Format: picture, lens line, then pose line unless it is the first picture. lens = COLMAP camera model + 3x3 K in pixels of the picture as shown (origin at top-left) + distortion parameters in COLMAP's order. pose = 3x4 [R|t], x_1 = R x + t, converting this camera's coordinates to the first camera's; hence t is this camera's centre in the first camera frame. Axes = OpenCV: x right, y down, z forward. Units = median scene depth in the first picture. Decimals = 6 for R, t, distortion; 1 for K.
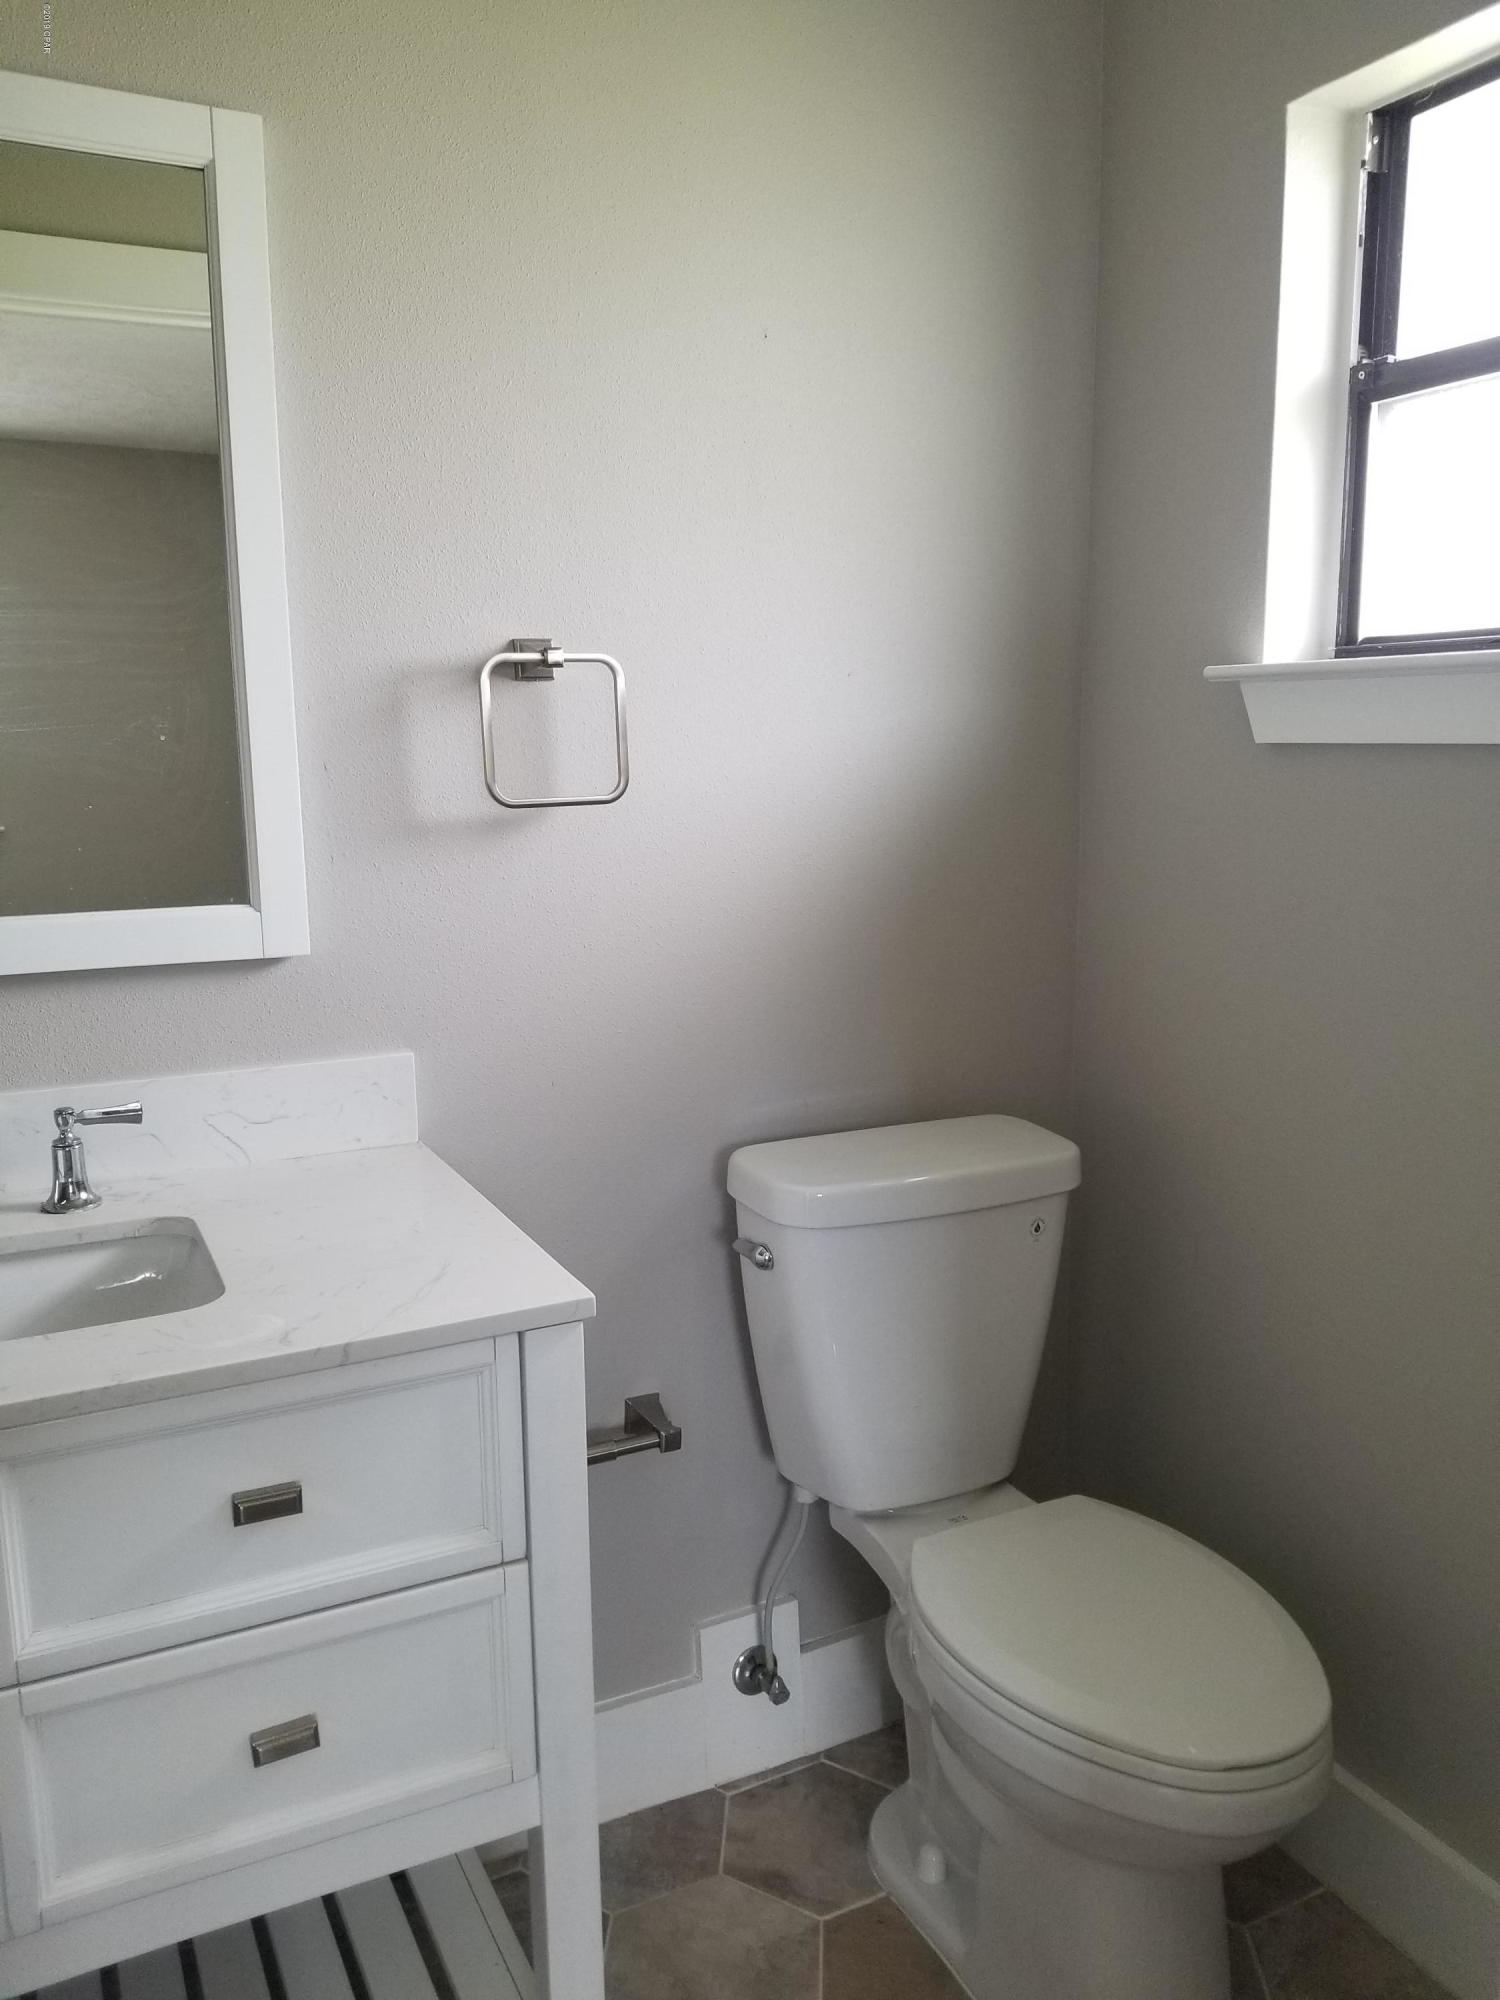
lens RADIAL K [[1505.4, 0, 750.0], [0, 1505.4, 1000.0], [0, 0, 1]] dist [-0.081399, 0.001550]
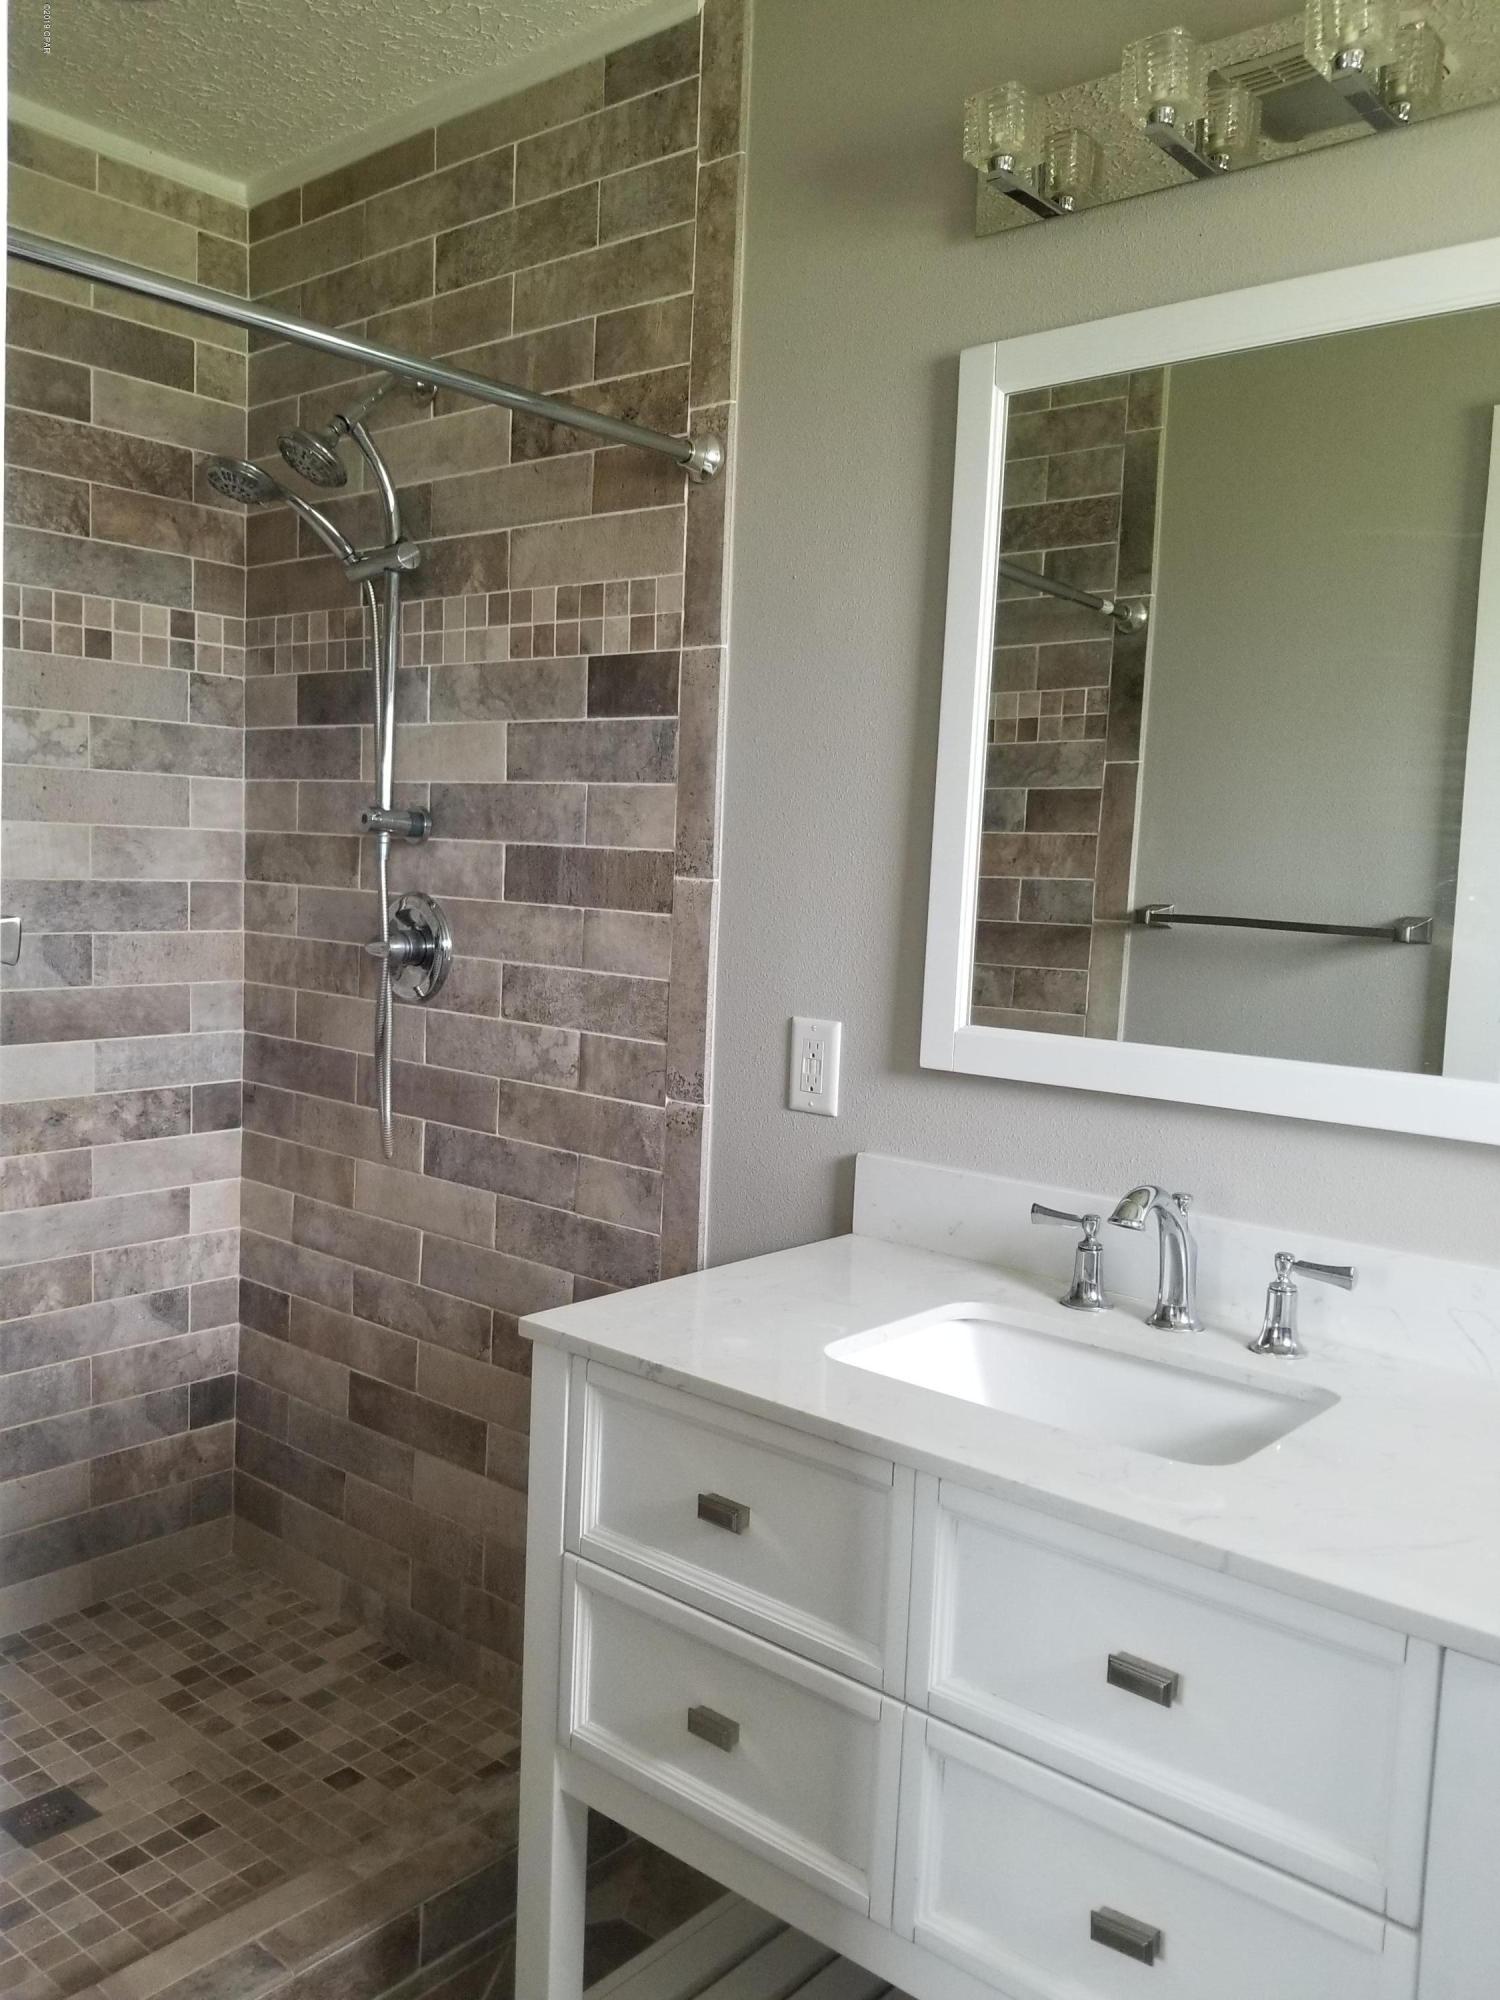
lens RADIAL K [[1505.4, 0, 750.0], [0, 1505.4, 1000.0], [0, 0, 1]] dist [-0.081399, 0.001550]
pose [[0.348930, 0.086245, -0.933172, 0.337157], [-0.196096, 0.980432, 0.017289, -0.041379], [0.916403, 0.176959, 0.359014, 0.283589]]
